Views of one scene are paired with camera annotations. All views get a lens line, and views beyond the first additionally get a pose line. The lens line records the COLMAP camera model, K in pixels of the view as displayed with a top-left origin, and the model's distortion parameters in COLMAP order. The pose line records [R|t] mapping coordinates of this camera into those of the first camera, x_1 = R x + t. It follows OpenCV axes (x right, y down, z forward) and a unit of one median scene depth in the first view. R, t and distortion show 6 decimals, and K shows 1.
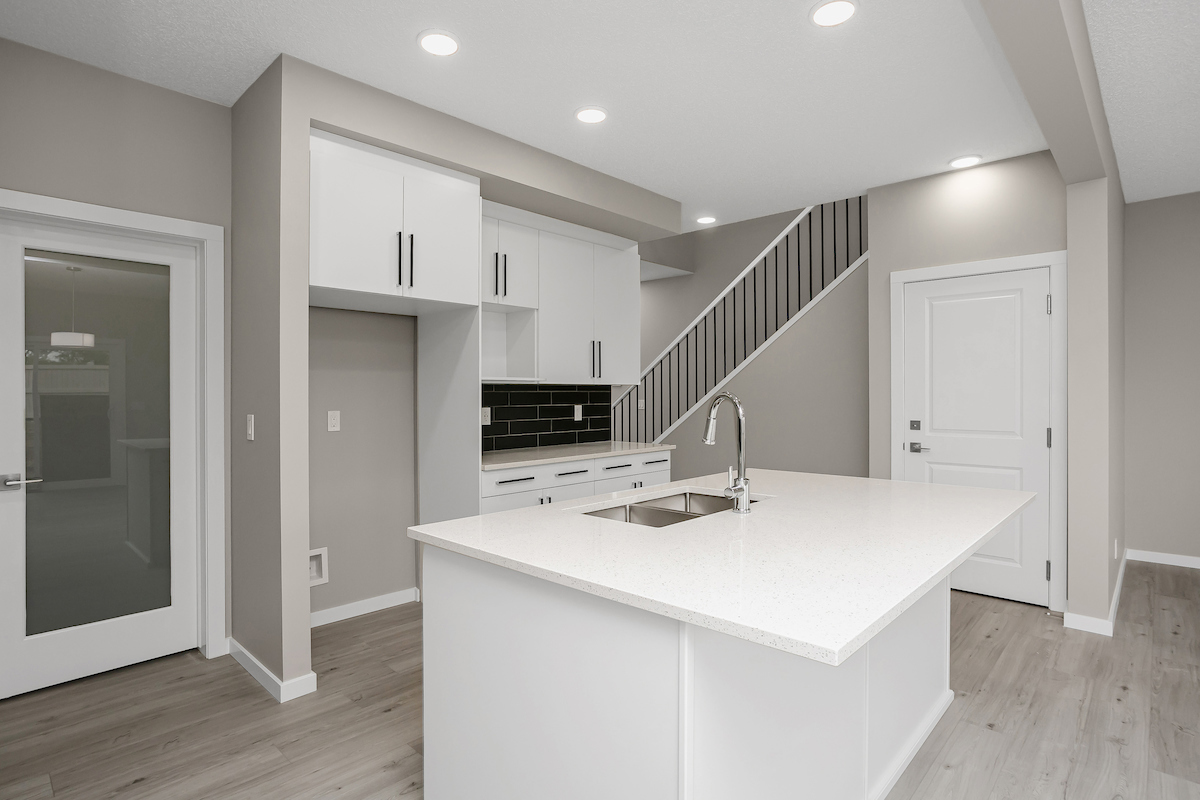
lens RADIAL K [[612.8, 0, 584.1], [0, 612.8, 395.6], [0, 0, 1]] dist [-0.056592, 0.033276]
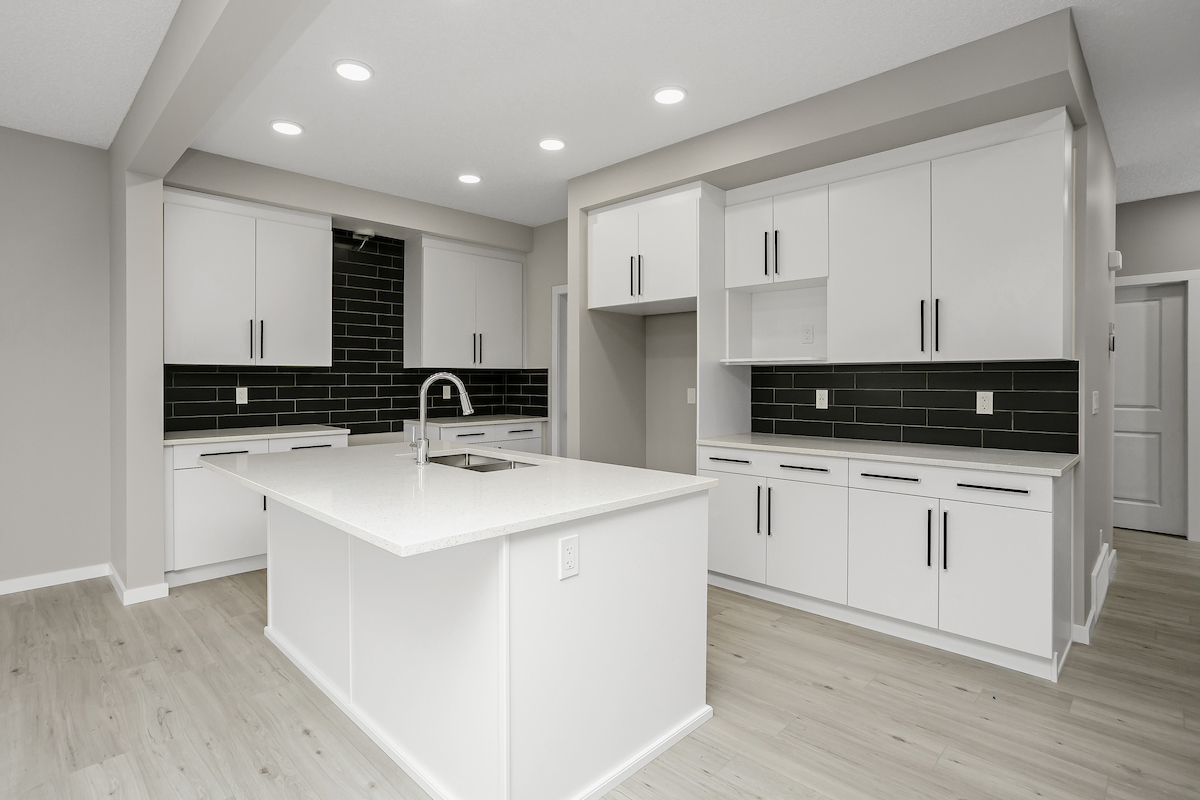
lens RADIAL K [[583.3, 0, 593.5], [0, 583.3, 381.4], [0, 0, 1]] dist [-0.054657, 0.031376]
pose [[0.001610, 0.009793, -0.999951, 0.886580], [-0.001971, 0.999950, 0.009790, -0.002001], [0.999997, 0.001955, 0.001629, 0.805045]]
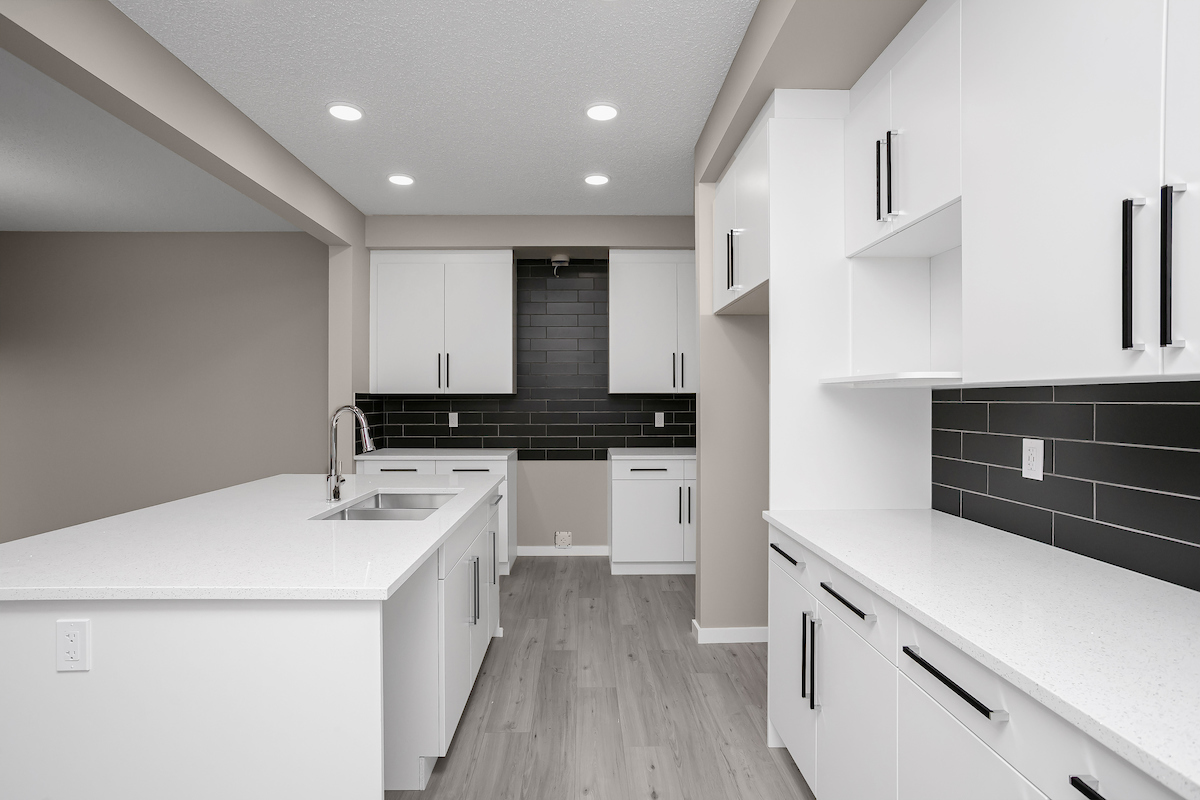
lens RADIAL K [[593.2, 0, 600.0], [0, 593.2, 400.0], [0, 0, 1]] dist [0.000229, 0.033979]
pose [[-0.697319, 0.008266, -0.716714, 0.442900], [0.004155, 0.999963, 0.007491, -0.016288], [0.716749, 0.002245, -0.697327, 1.328979]]
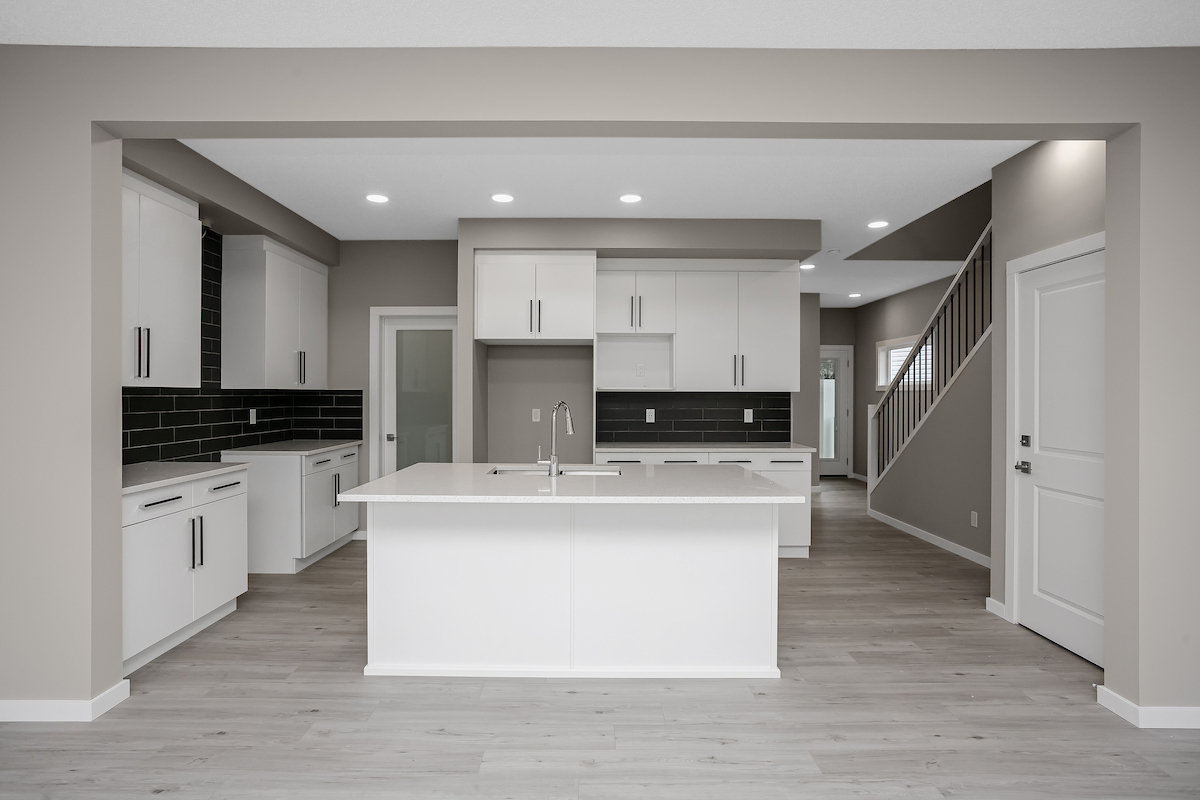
lens RADIAL K [[612.8, 0, 584.1], [0, 612.8, 395.6], [0, 0, 1]] dist [-0.056592, 0.033276]
pose [[0.692957, 0.005808, -0.720955, 0.864823], [-0.007227, 0.999973, 0.001109, -0.012834], [0.720943, 0.004442, 0.692981, -0.031693]]
